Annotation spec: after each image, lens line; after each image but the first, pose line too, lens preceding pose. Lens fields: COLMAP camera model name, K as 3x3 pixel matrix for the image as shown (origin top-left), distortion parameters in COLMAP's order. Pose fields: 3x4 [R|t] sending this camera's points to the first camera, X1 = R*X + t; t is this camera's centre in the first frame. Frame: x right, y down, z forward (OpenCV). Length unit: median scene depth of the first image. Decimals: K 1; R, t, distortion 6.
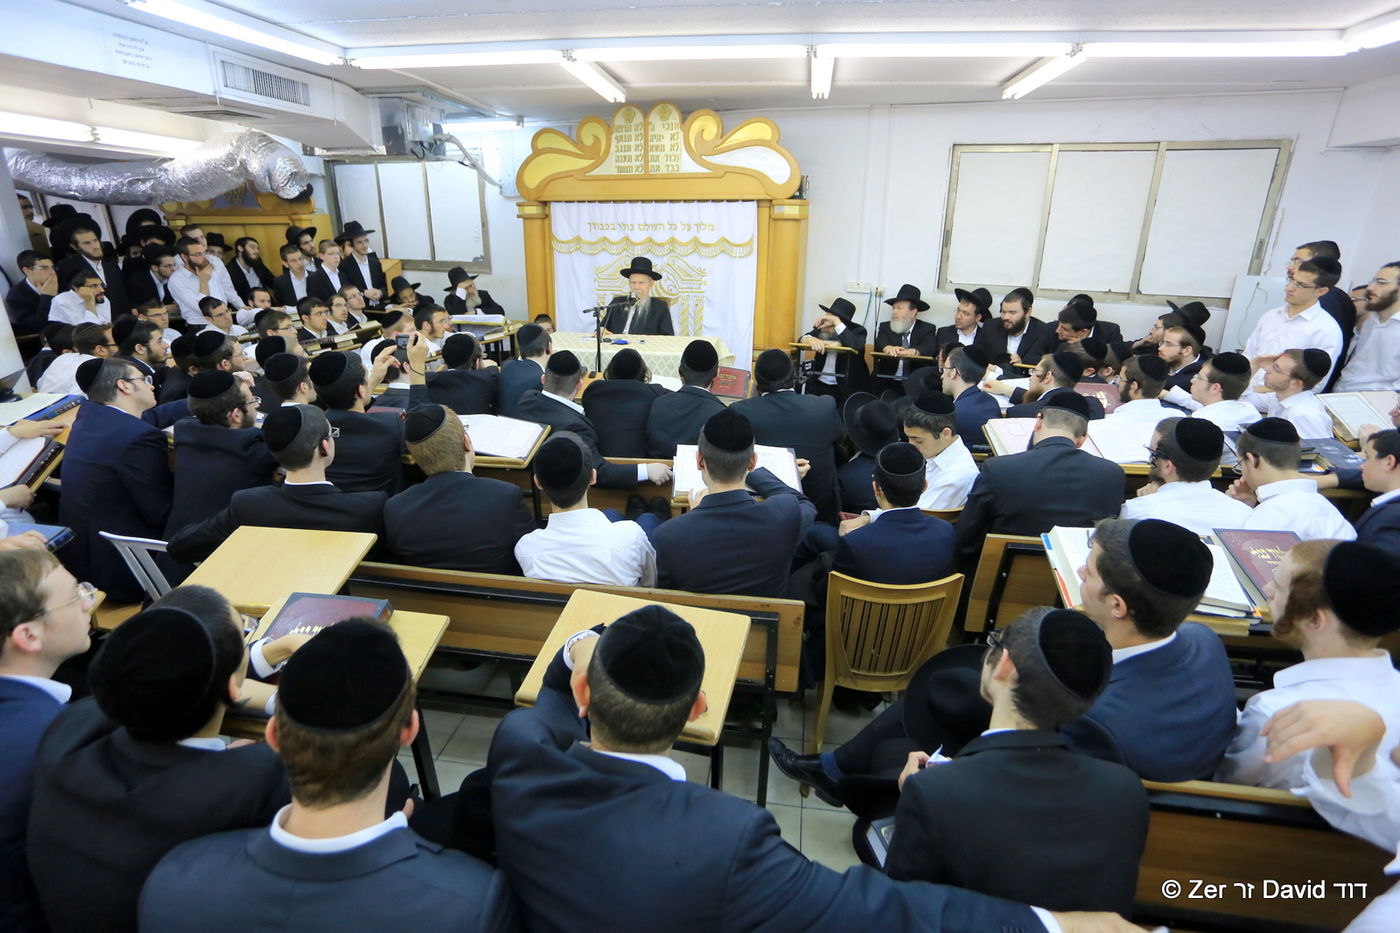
lens RADIAL K [[701.8, 0, 700.0], [0, 701.8, 466.5], [0, 0, 1]] dist [-0.057658, 0.026050]
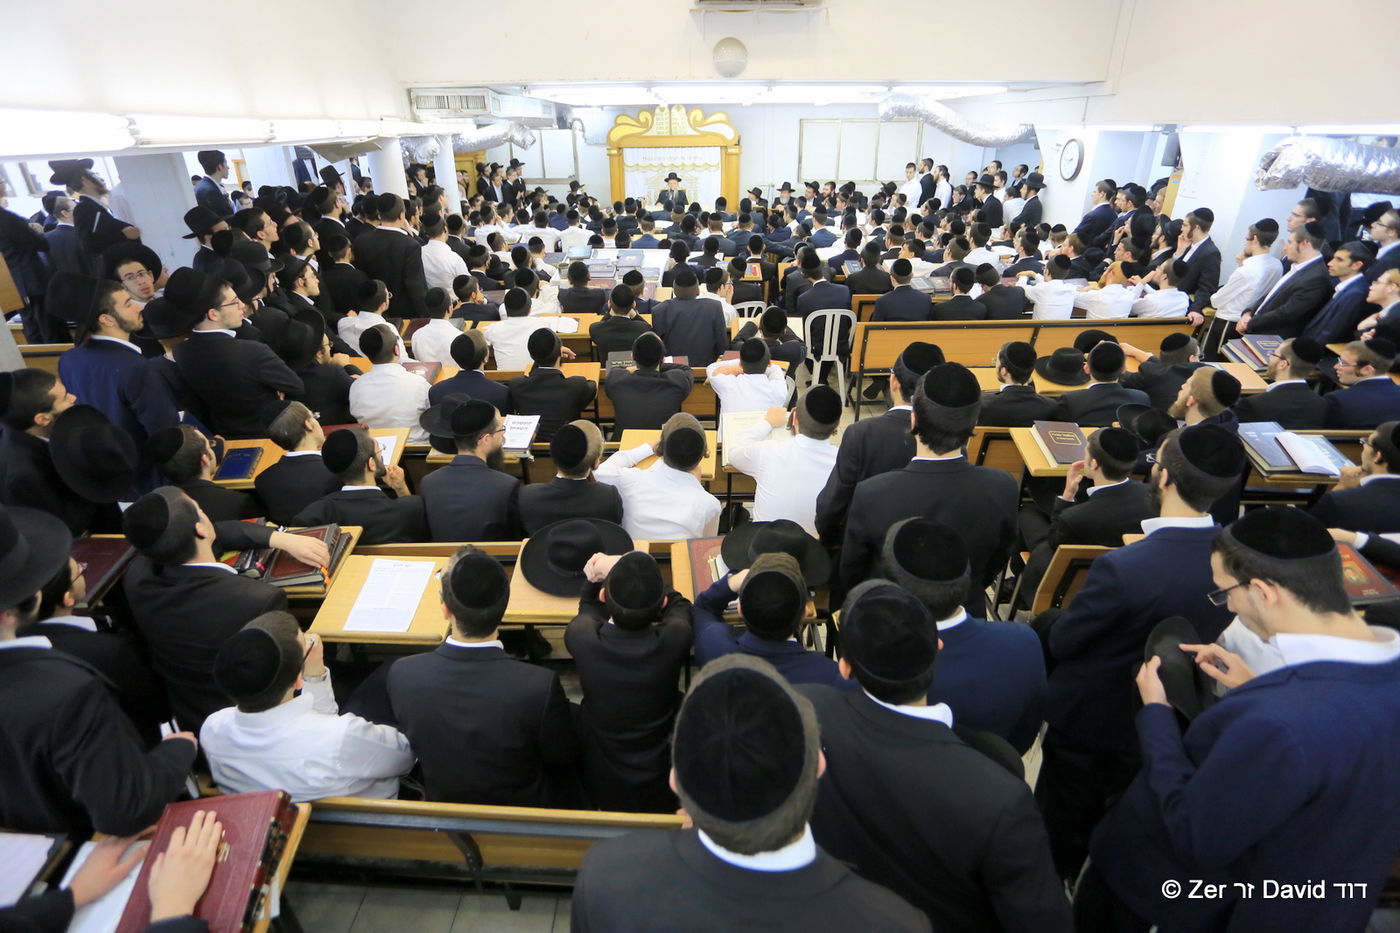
lens RADIAL K [[701.8, 0, 700.0], [0, 701.8, 466.5], [0, 0, 1]] dist [-0.057658, 0.026050]
pose [[0.988957, -0.083312, 0.122565, -0.353945], [0.069593, 0.991240, 0.112251, 0.414471], [-0.130843, -0.102482, 0.986092, -1.384718]]
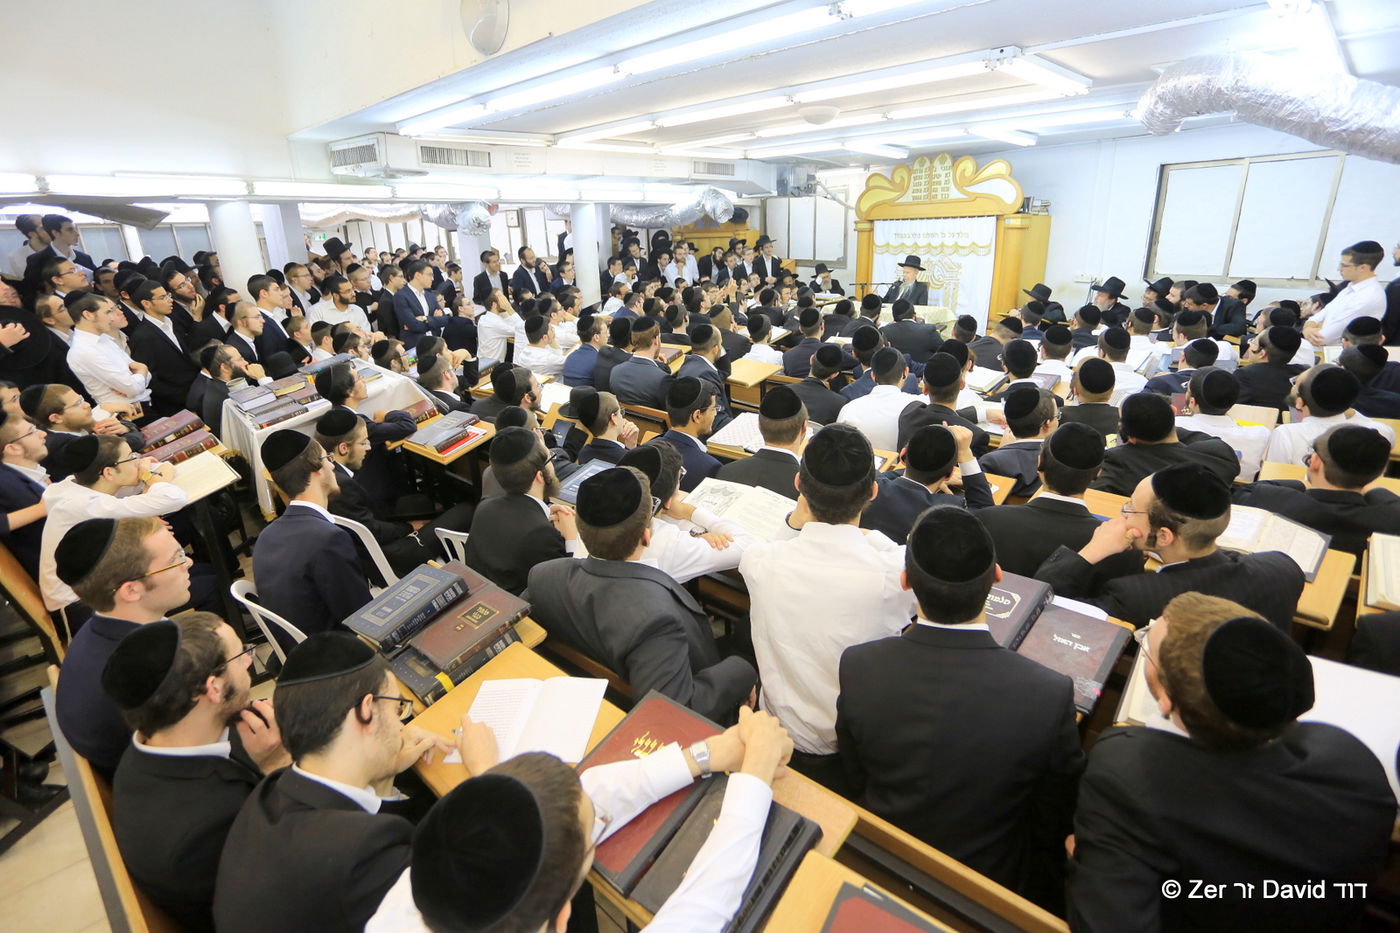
lens RADIAL K [[701.8, 0, 700.0], [0, 701.8, 466.5], [0, 0, 1]] dist [-0.057658, 0.026050]
pose [[0.806836, 0.157588, -0.569370, 0.465776], [-0.166221, 0.985387, 0.037184, 0.171728], [0.566909, 0.064640, 0.821240, -0.470769]]
